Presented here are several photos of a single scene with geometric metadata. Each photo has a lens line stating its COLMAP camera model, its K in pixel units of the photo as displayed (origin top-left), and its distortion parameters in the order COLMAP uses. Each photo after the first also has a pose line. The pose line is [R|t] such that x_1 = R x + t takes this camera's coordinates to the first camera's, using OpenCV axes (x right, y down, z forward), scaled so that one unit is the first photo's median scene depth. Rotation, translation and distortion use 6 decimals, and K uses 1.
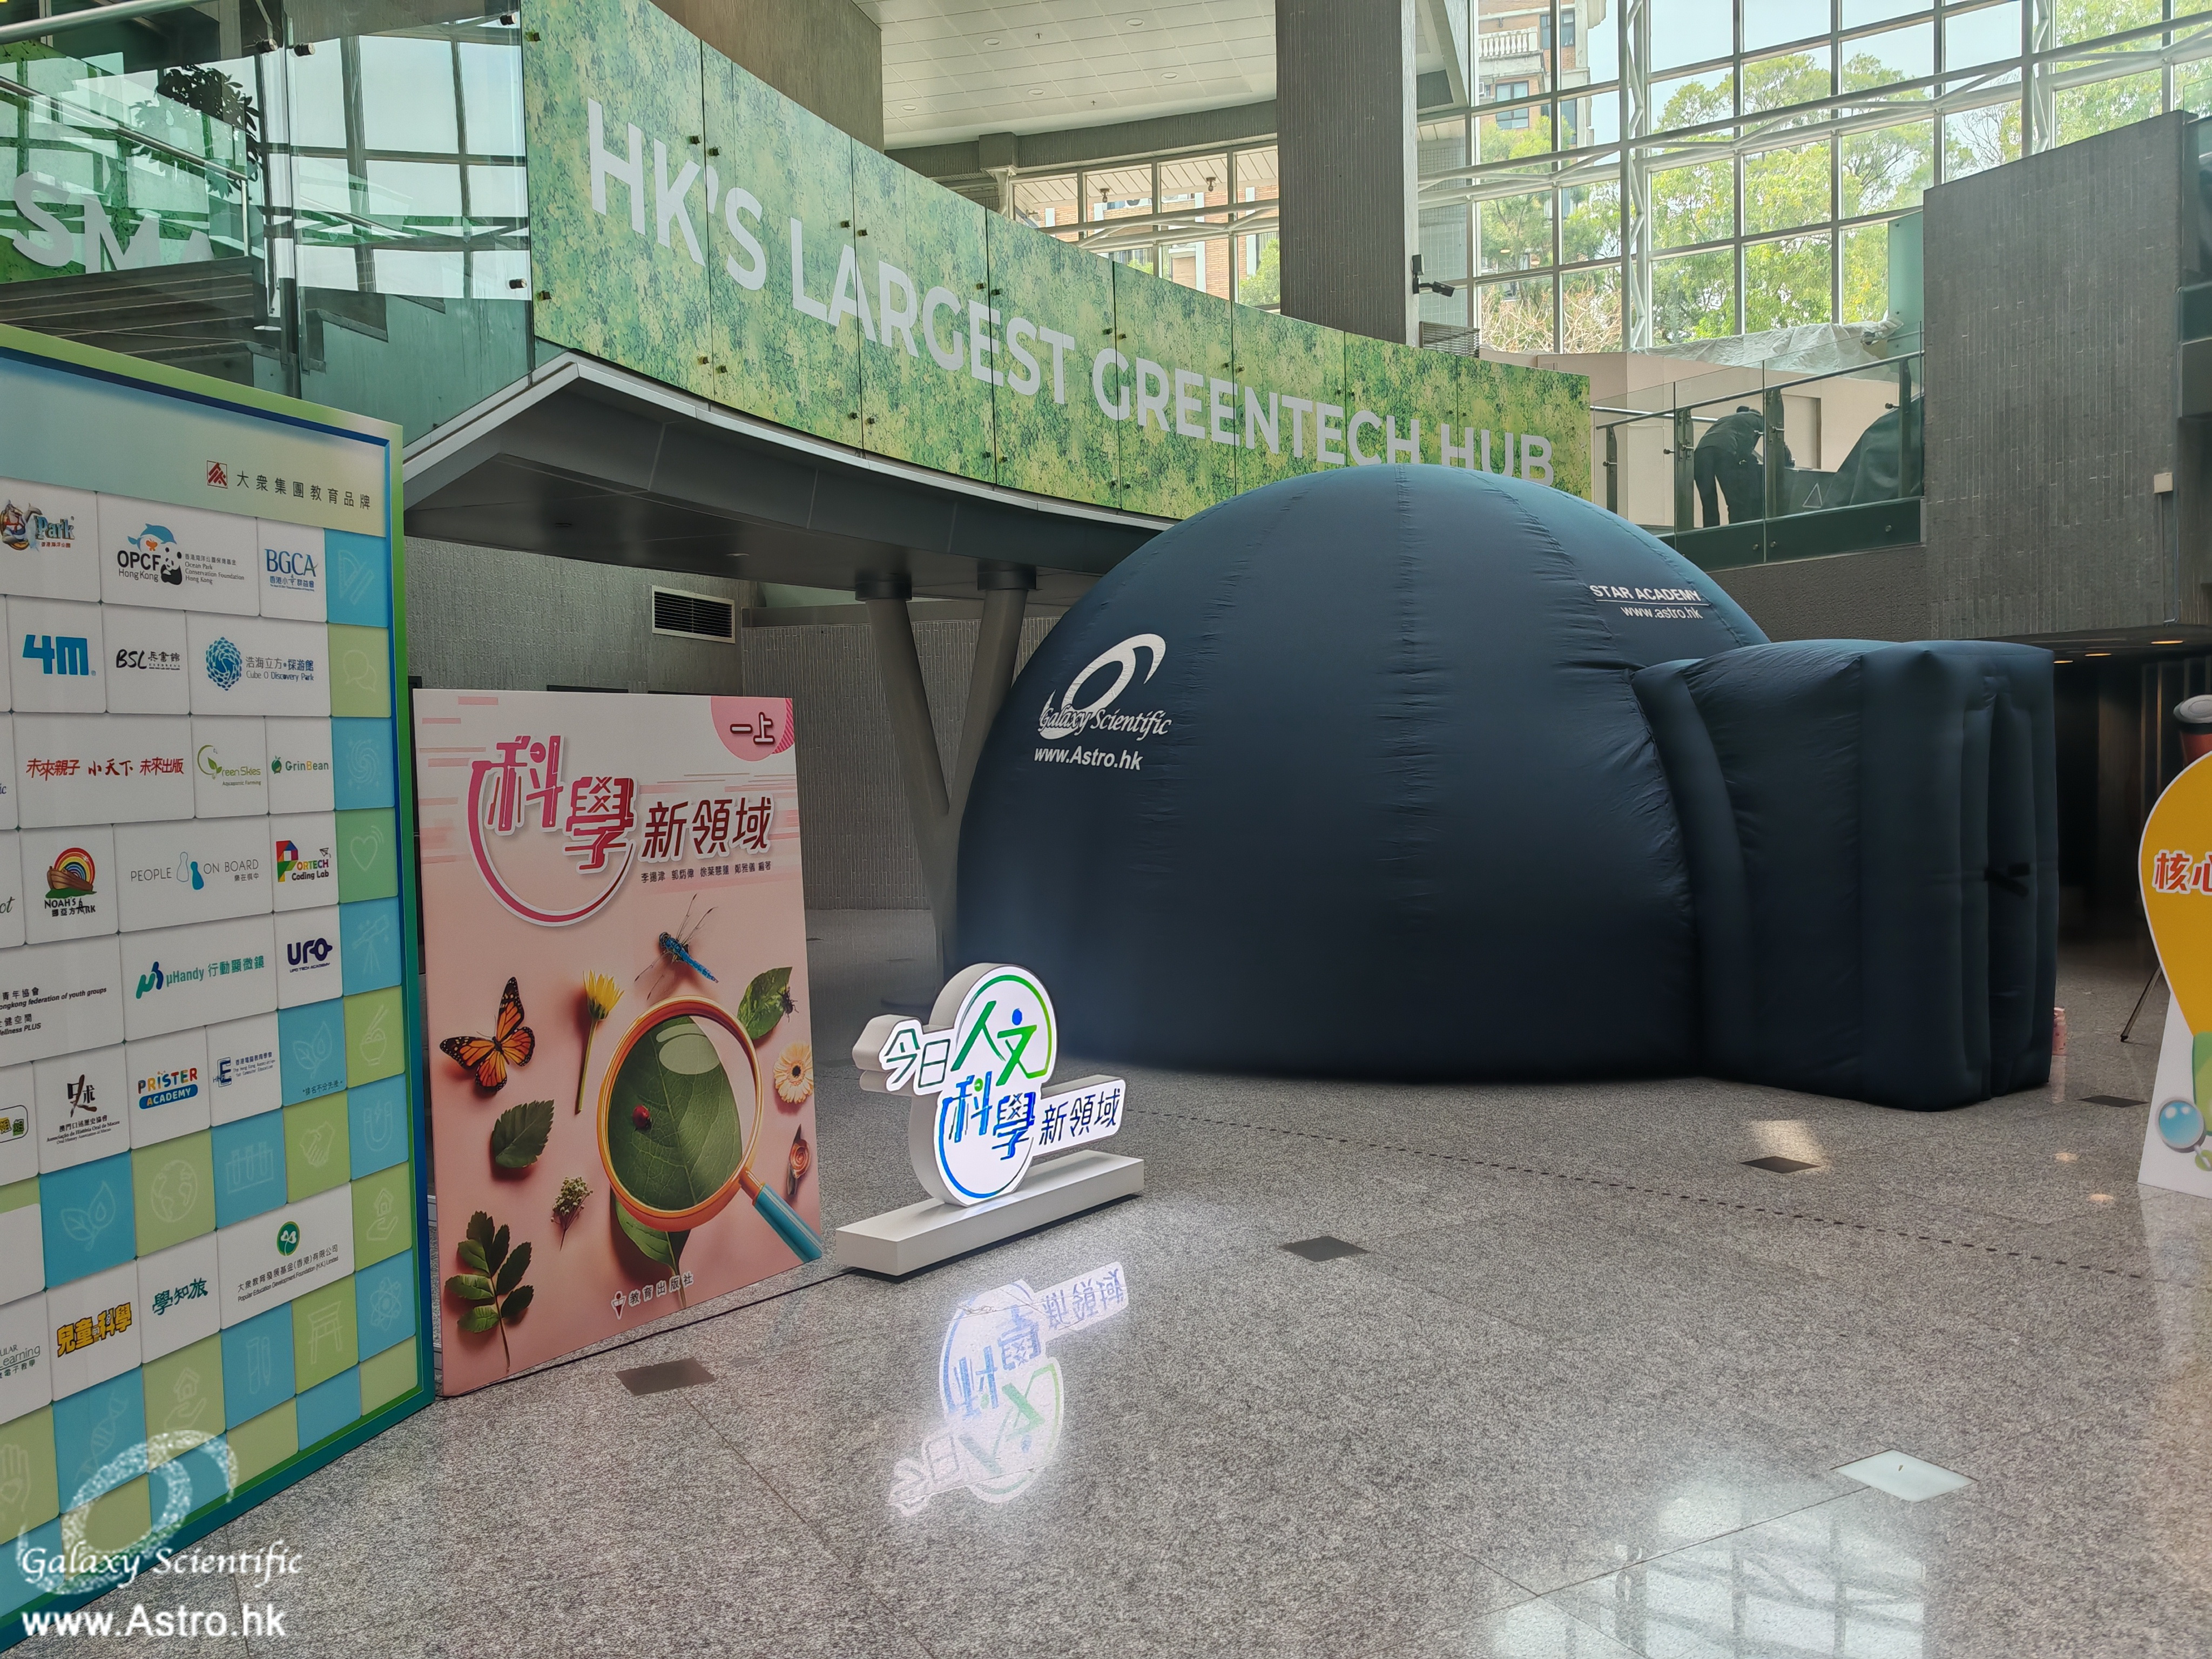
lens RADIAL K [[1767.5, 0, 1106.0], [0, 1767.5, 829.5], [0, 0, 1]] dist [0.181470, -0.506926]
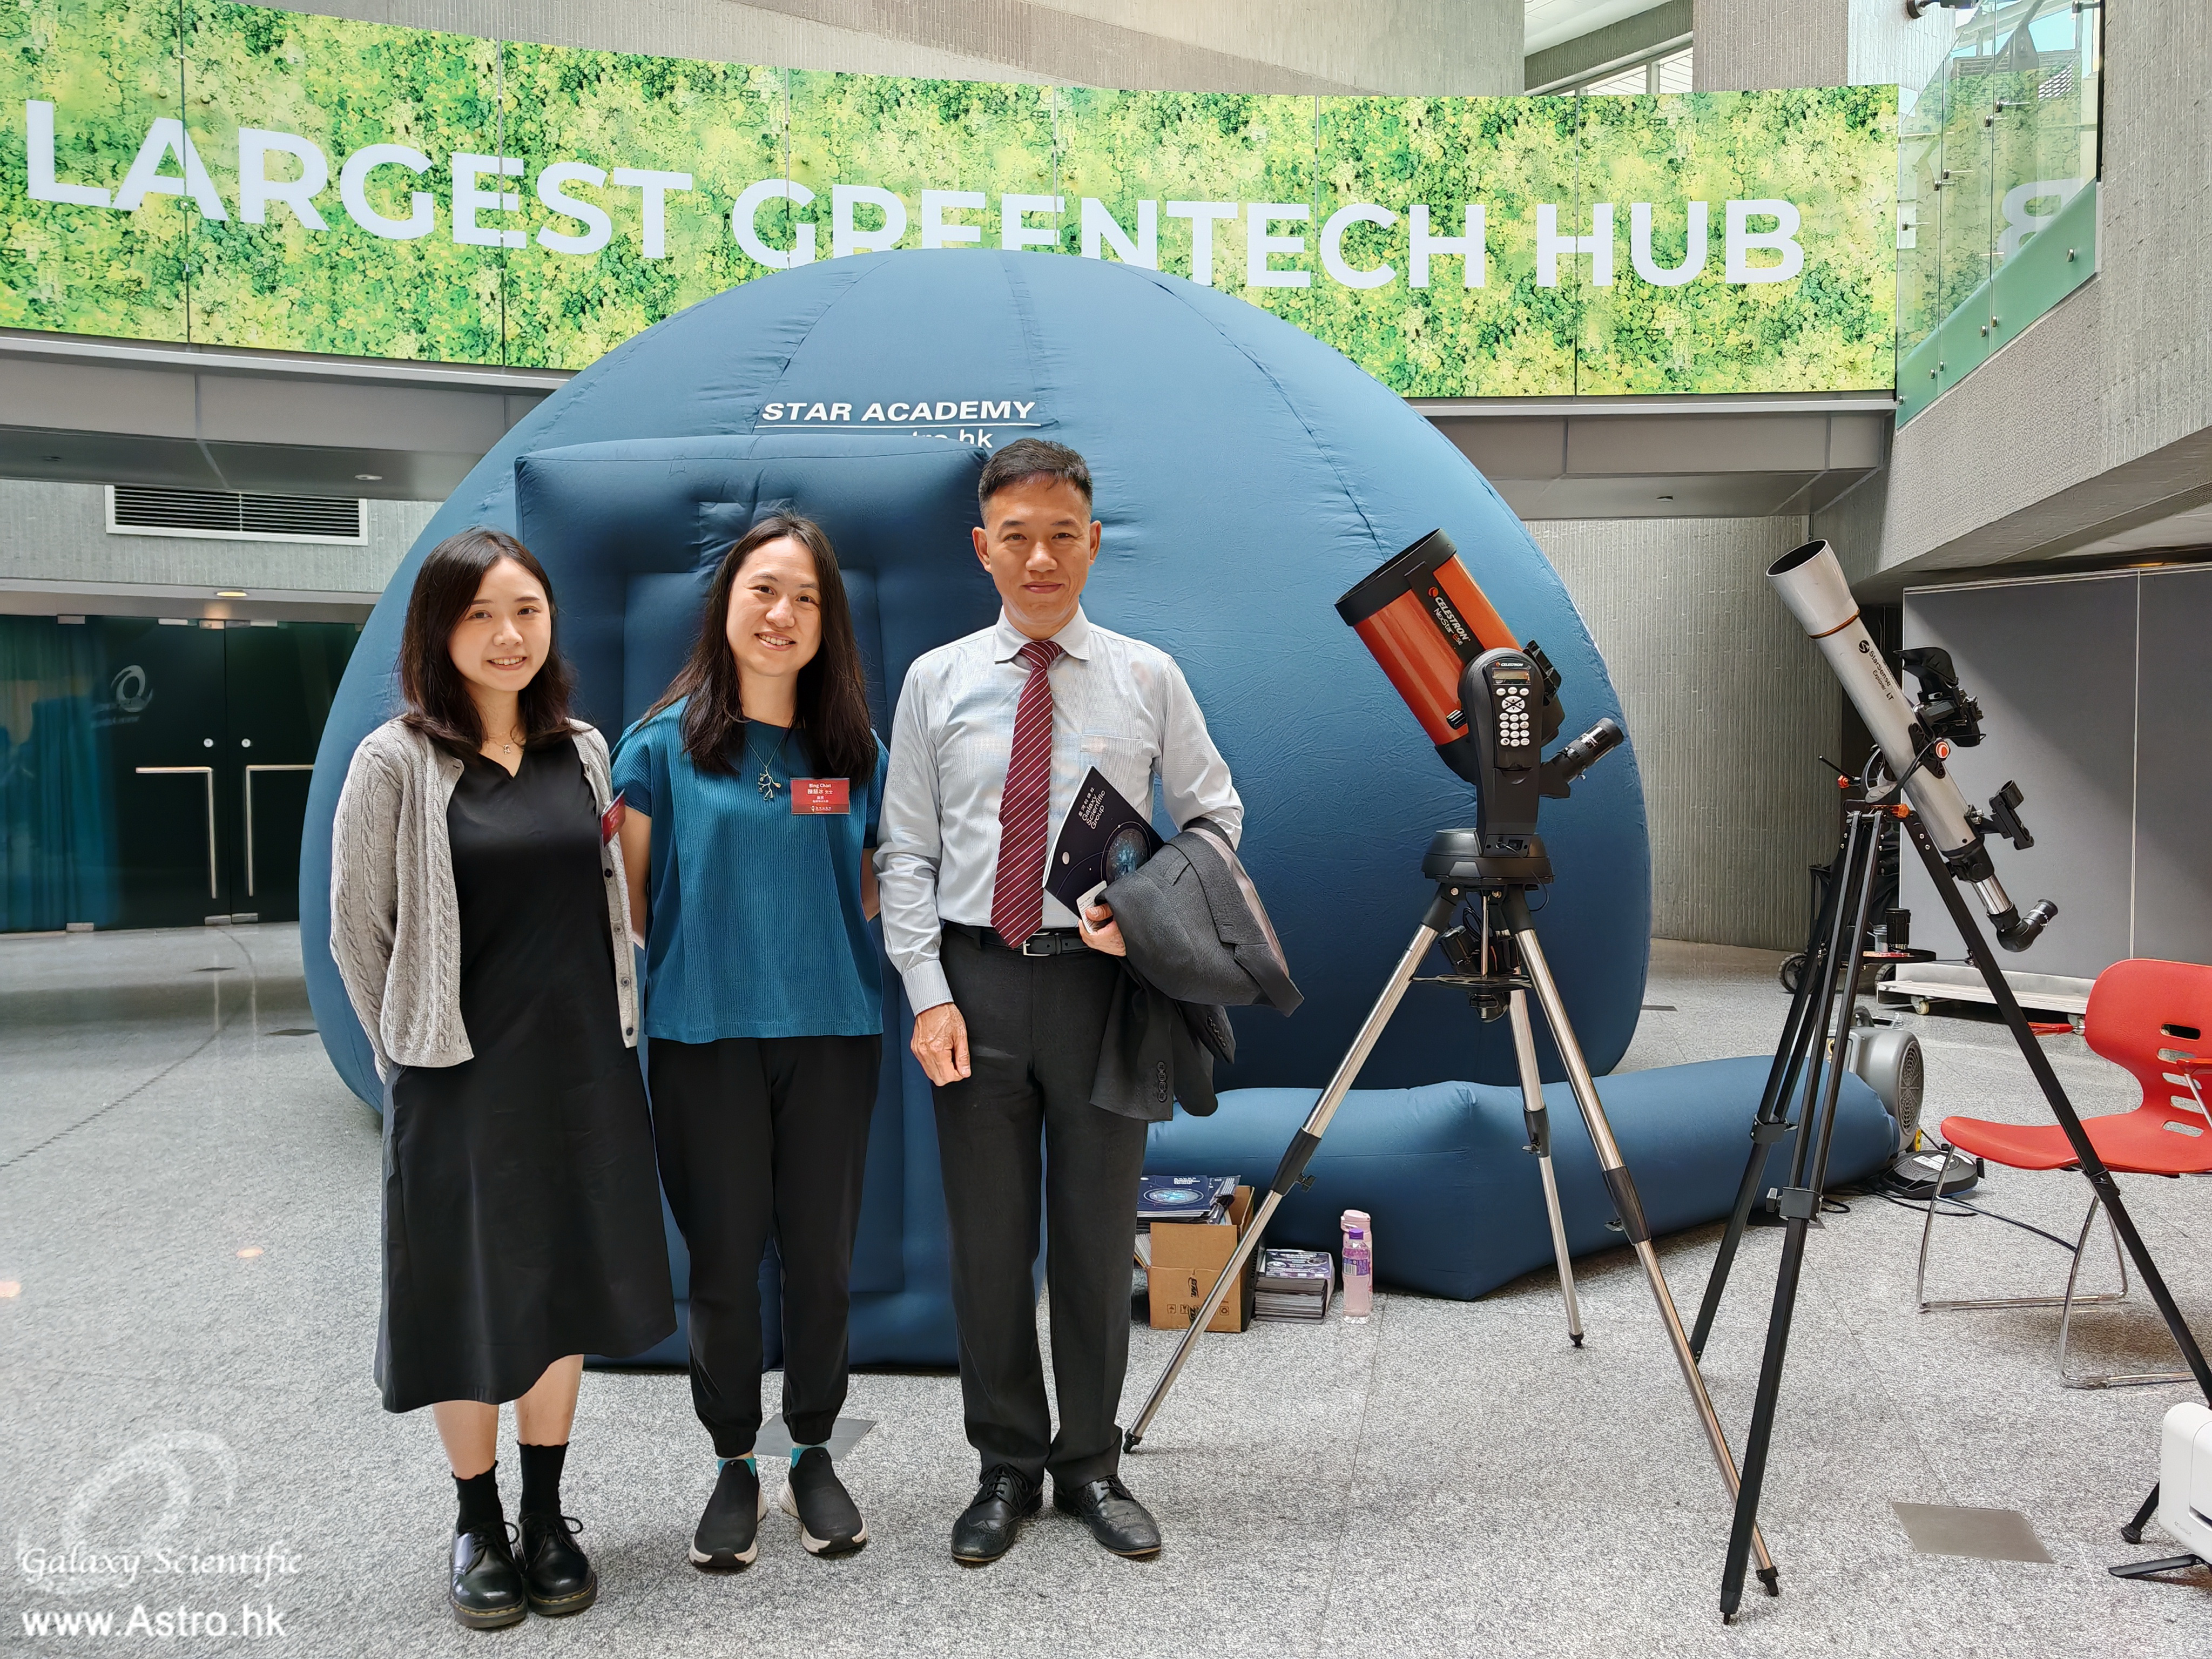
lens RADIAL K [[1770.6, 0, 1106.0], [0, 1770.6, 829.5], [0, 0, 1]] dist [-0.011152, 0.003752]
pose [[0.748743, 0.049918, -0.660978, 0.816878], [-0.042073, 0.998729, 0.027765, -0.014463], [0.661523, 0.007020, 0.749892, 0.657885]]
